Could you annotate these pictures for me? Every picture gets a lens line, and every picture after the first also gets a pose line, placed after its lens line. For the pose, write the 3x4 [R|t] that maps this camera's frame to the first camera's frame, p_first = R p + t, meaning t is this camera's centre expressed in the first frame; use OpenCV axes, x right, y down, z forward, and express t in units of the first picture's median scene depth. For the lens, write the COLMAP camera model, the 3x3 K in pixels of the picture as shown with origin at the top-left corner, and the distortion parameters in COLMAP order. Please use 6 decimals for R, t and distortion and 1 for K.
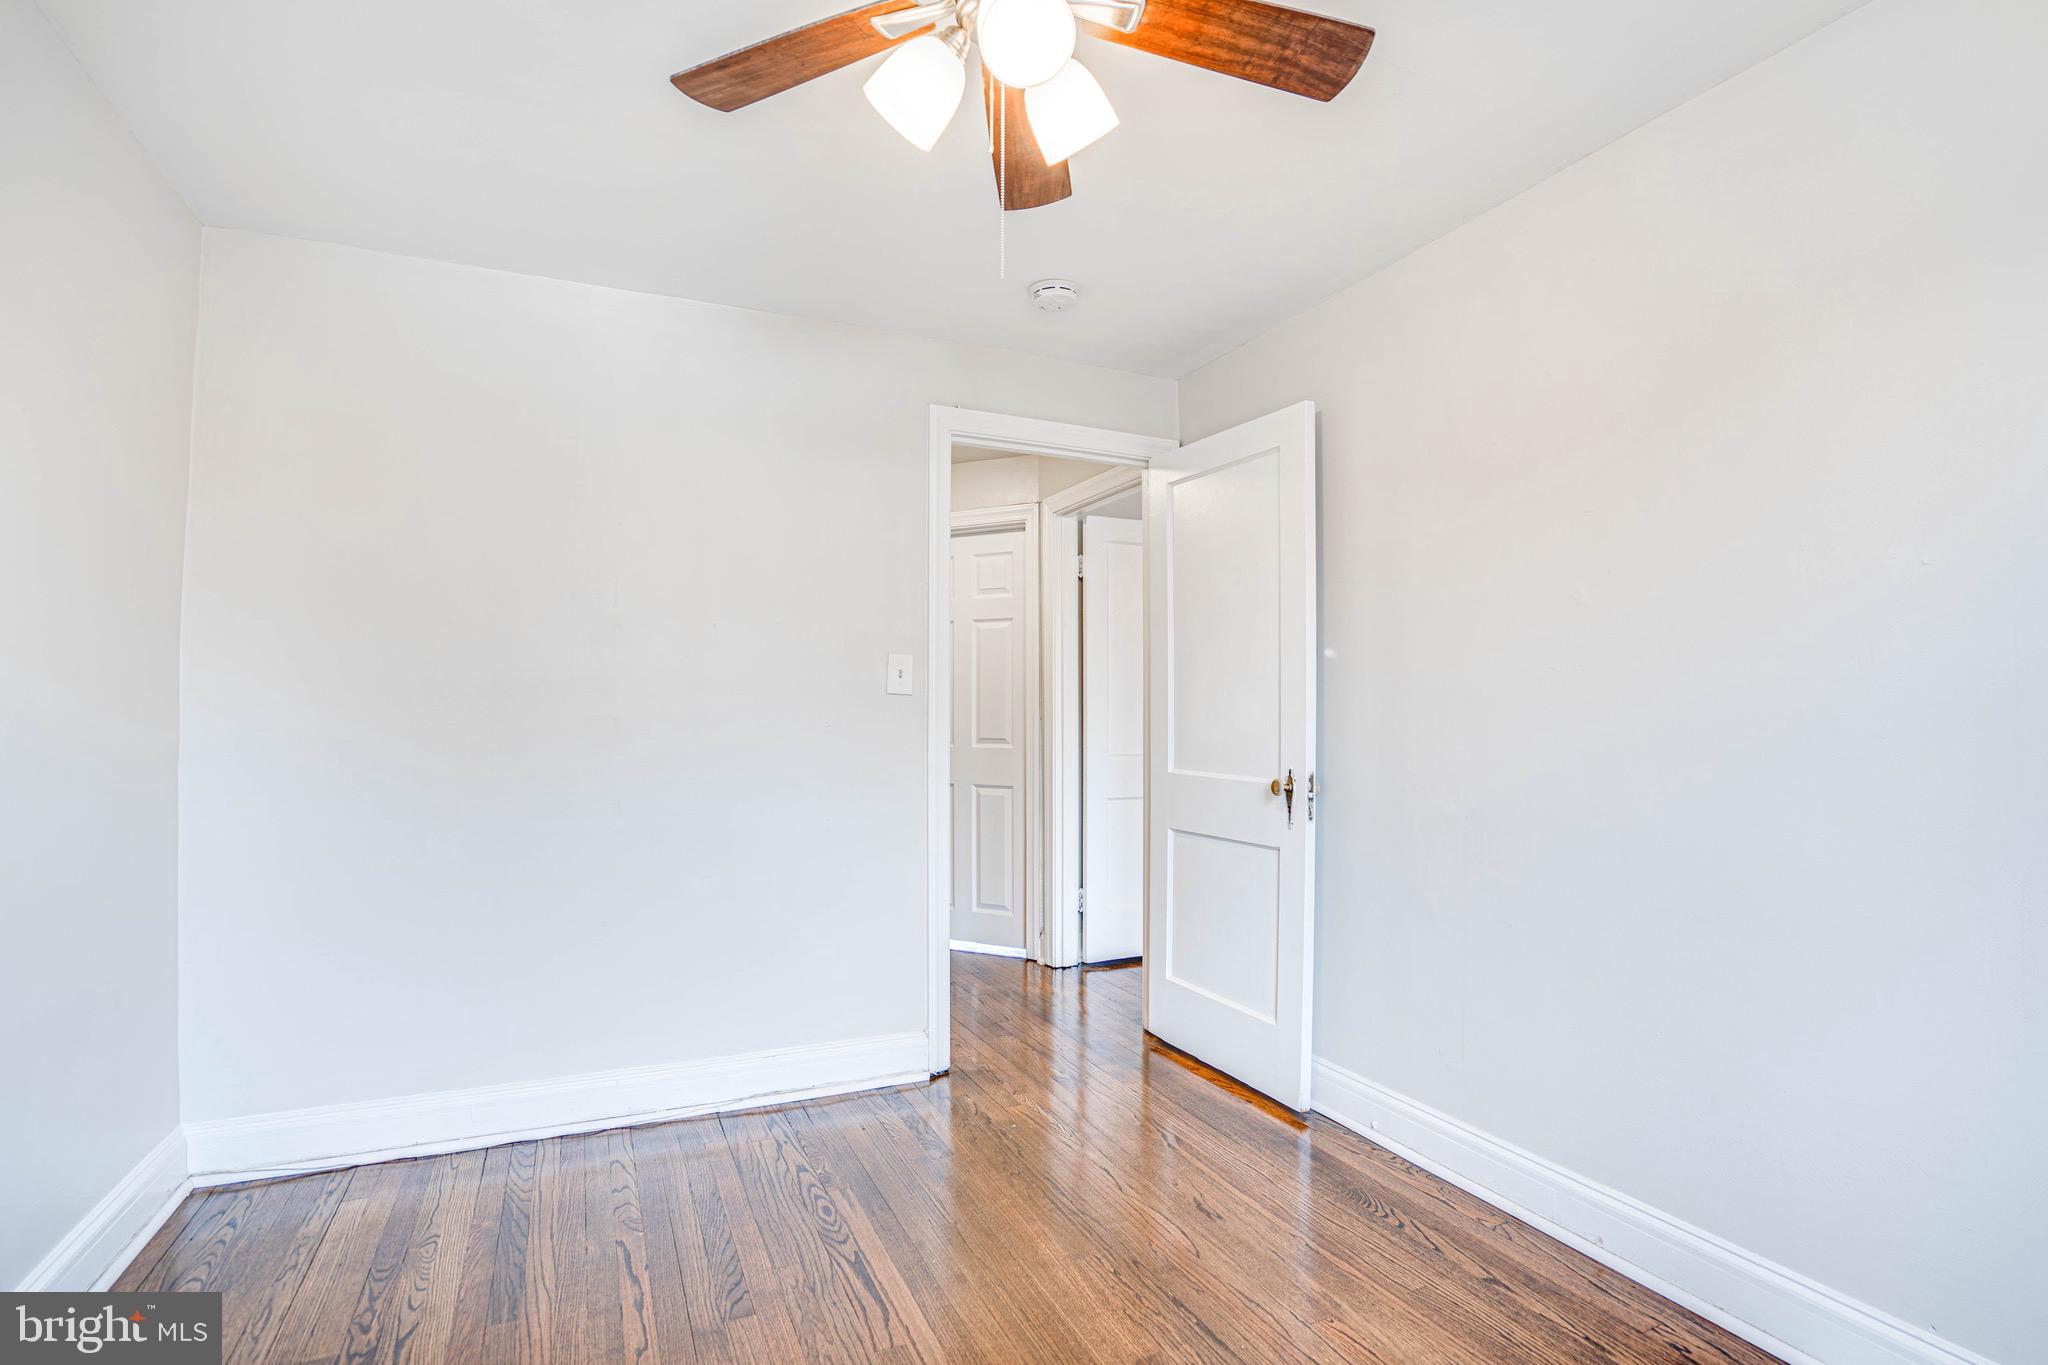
lens RADIAL K [[974.8, 0, 1035.7], [0, 974.8, 684.8], [0, 0, 1]] dist [-0.079290, 0.030230]
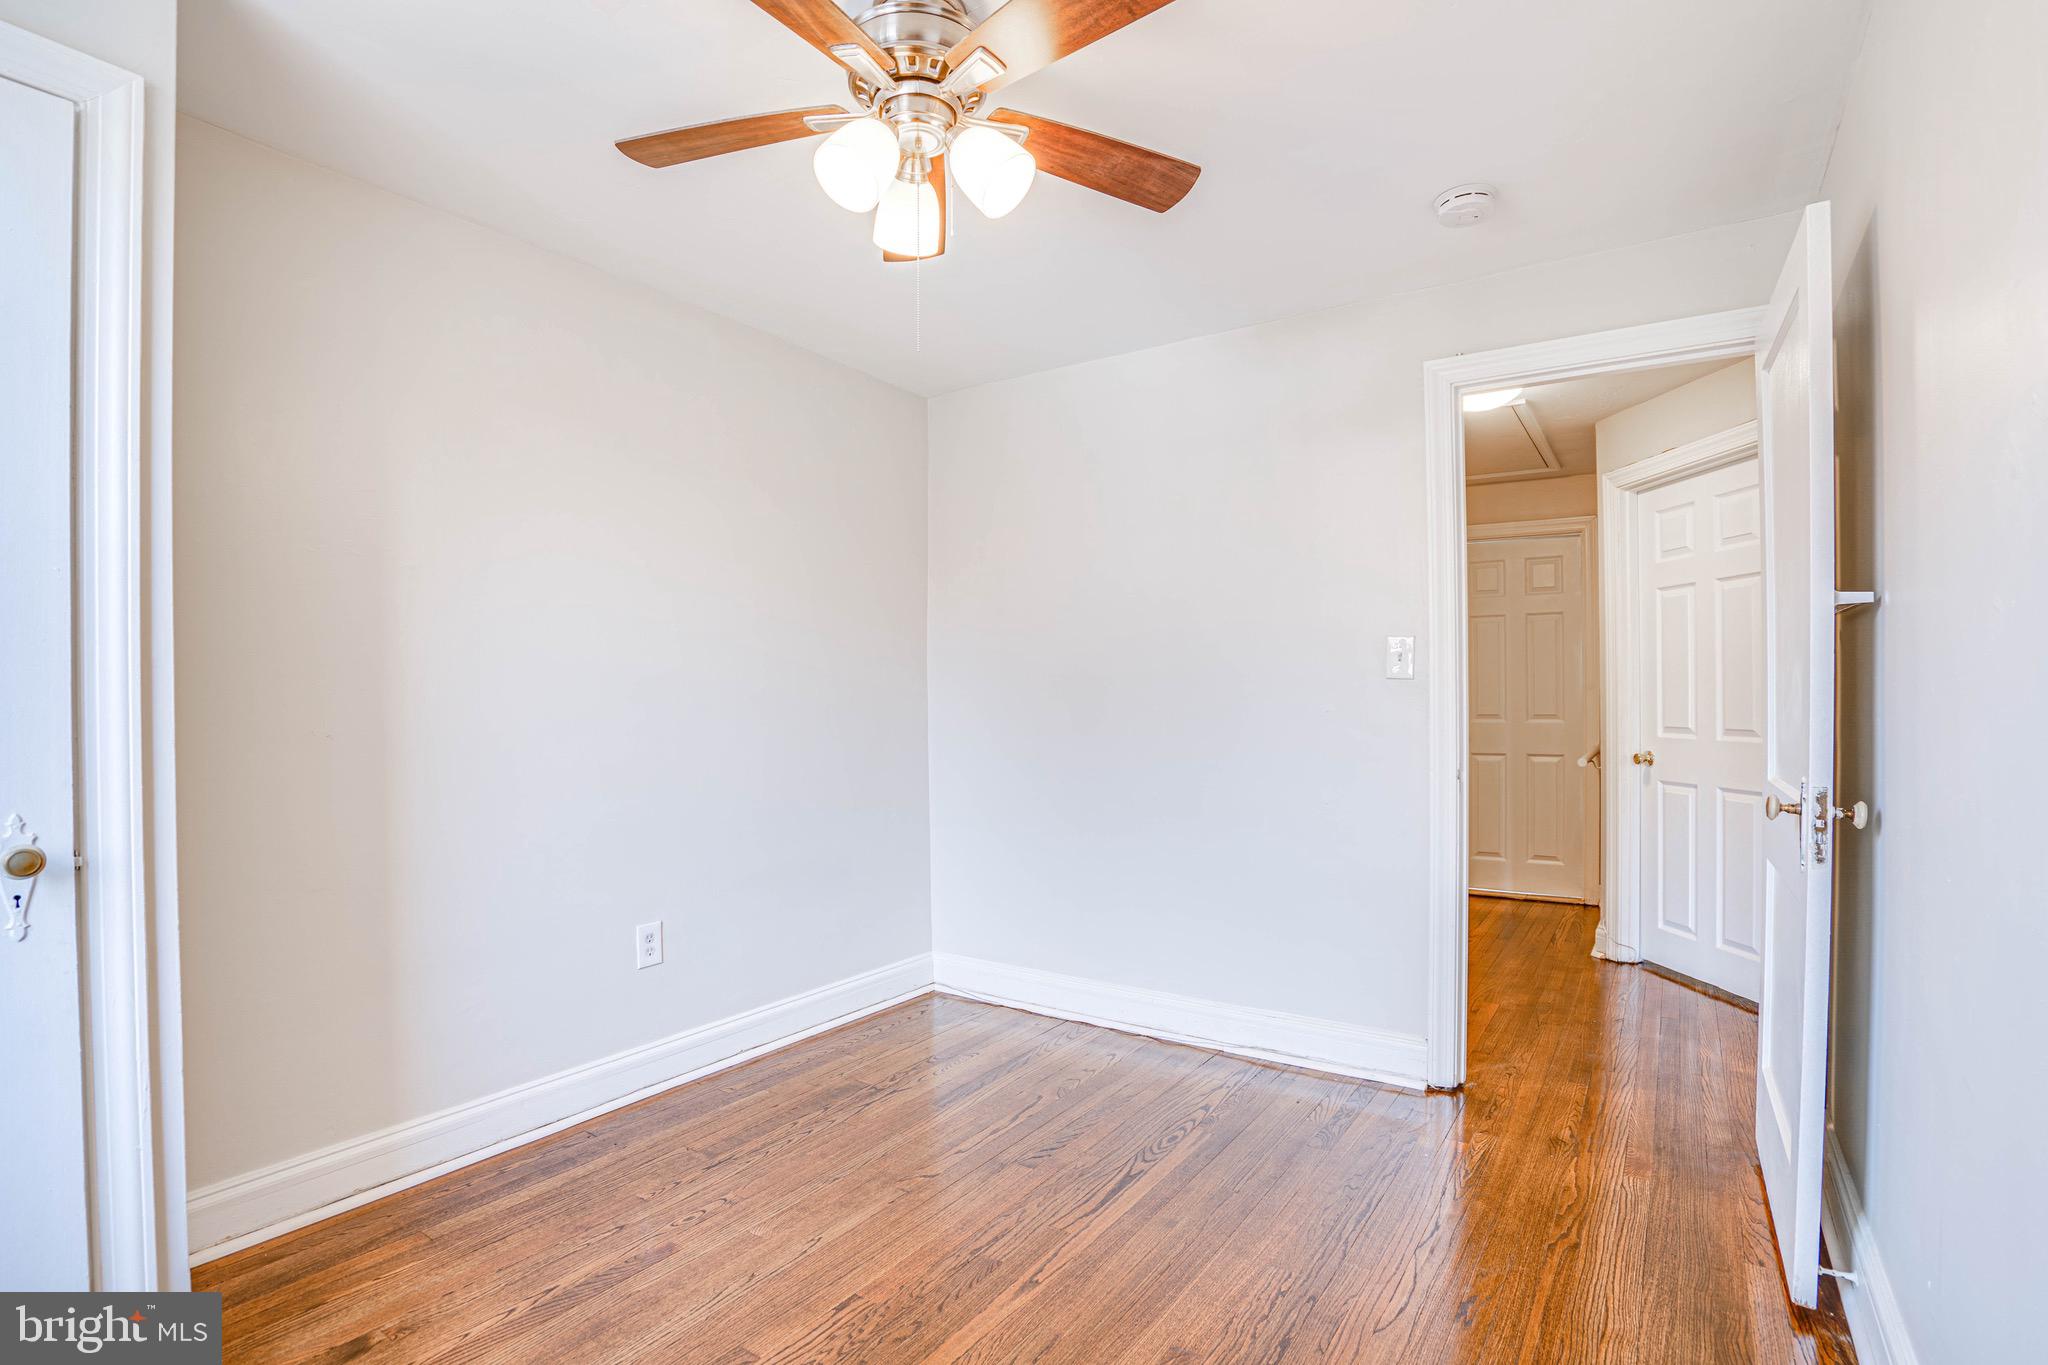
lens RADIAL K [[974.8, 0, 1035.7], [0, 974.8, 684.8], [0, 0, 1]] dist [-0.079290, 0.030230]
pose [[0.506756, -0.019790, -0.861862, 0.605171], [0.031671, 0.999489, -0.004329, 0.007834], [0.861508, -0.025103, 0.507124, 0.252752]]
